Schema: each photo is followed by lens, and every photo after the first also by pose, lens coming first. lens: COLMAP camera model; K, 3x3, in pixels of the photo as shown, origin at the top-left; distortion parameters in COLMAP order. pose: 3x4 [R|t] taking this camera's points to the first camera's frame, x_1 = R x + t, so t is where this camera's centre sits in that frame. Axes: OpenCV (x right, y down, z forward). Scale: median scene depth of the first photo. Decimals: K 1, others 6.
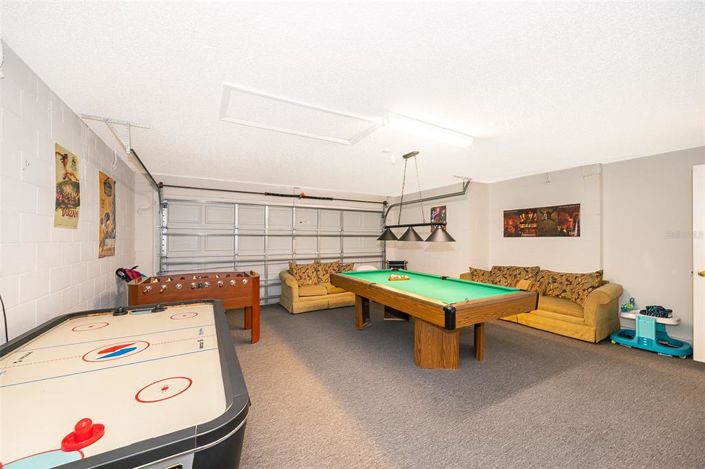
lens RADIAL K [[277.6, 0, 358.9], [0, 277.6, 235.0], [0, 0, 1]] dist [-0.001424, -0.000138]
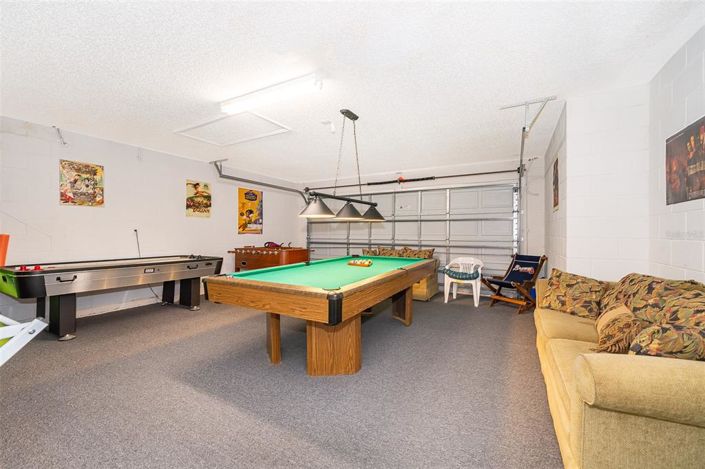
lens RADIAL K [[277.6, 0, 358.9], [0, 277.6, 235.0], [0, 0, 1]] dist [-0.001424, -0.000138]
pose [[0.524477, 0.007328, -0.851393, 0.668958], [0.011064, 0.999820, 0.015422, 0.042572], [0.851352, -0.017508, 0.524302, 0.430383]]
